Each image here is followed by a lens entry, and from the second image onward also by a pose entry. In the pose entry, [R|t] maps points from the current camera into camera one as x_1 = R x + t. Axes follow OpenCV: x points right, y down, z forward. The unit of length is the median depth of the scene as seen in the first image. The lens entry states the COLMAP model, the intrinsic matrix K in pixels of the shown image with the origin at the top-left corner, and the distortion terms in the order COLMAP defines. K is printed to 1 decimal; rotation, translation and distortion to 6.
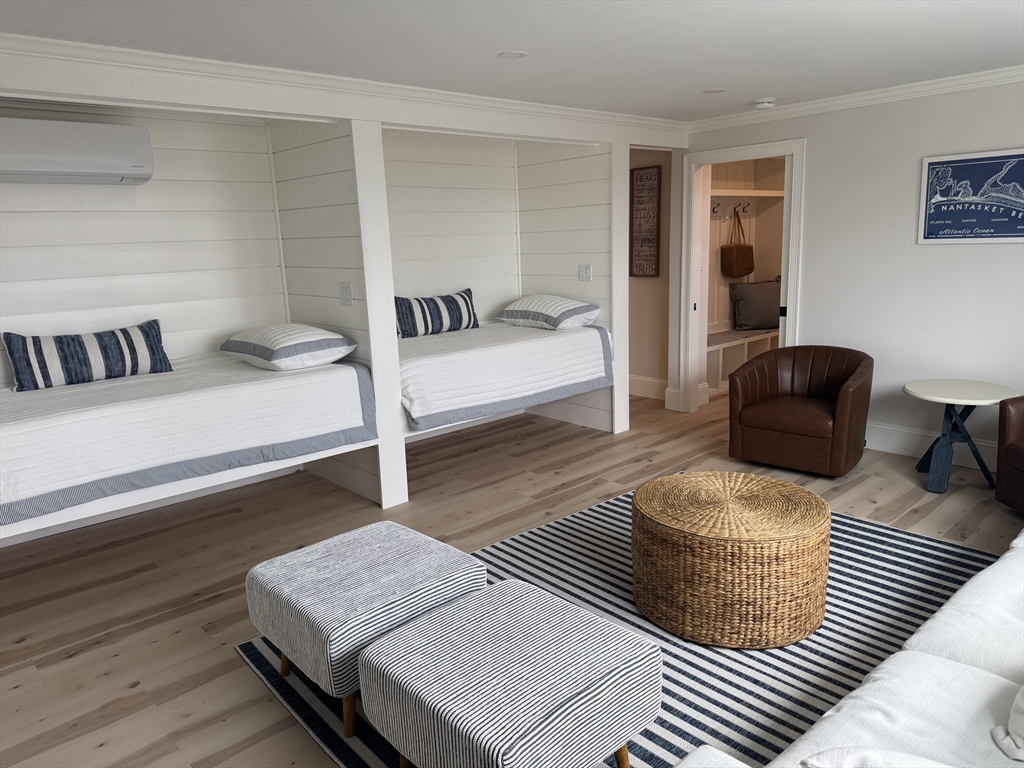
lens RADIAL K [[711.3, 0, 513.8], [0, 711.3, 384.4], [0, 0, 1]] dist [0.066735, -0.082731]
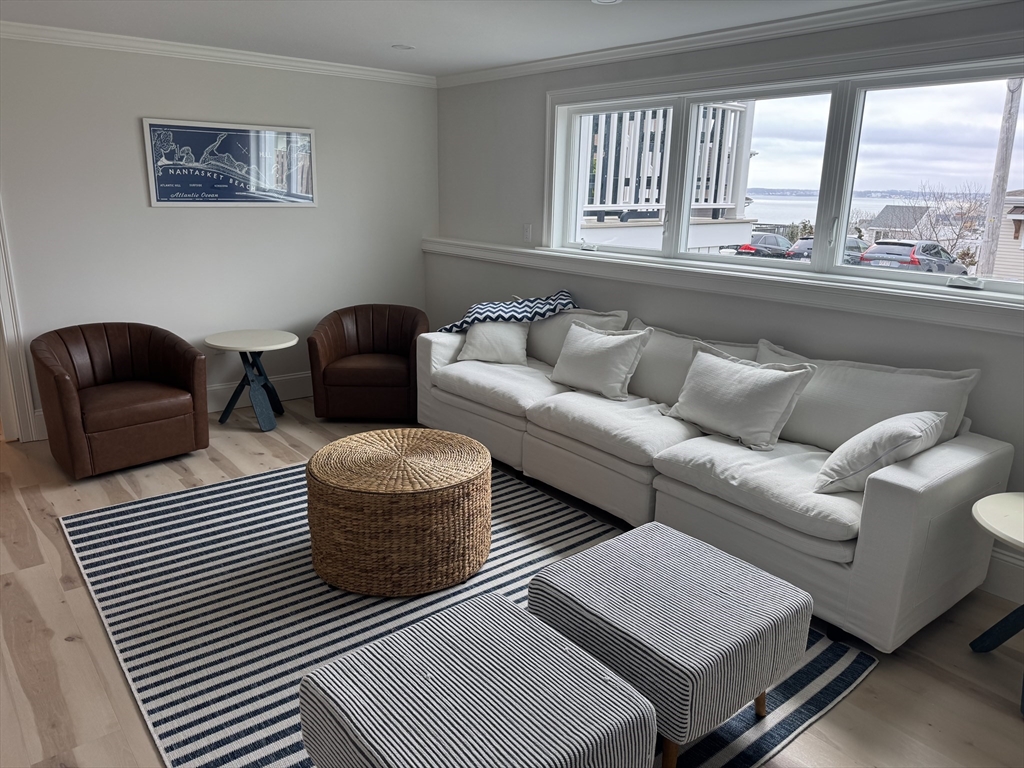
lens RADIAL K [[711.3, 0, 514.5], [0, 711.3, 382.2], [0, 0, 1]] dist [0.066735, -0.082731]
pose [[0.053895, -0.226213, 0.972586, -0.461533], [0.181397, 0.960013, 0.213237, -0.090800], [-0.981932, 0.164932, 0.092774, 0.496418]]
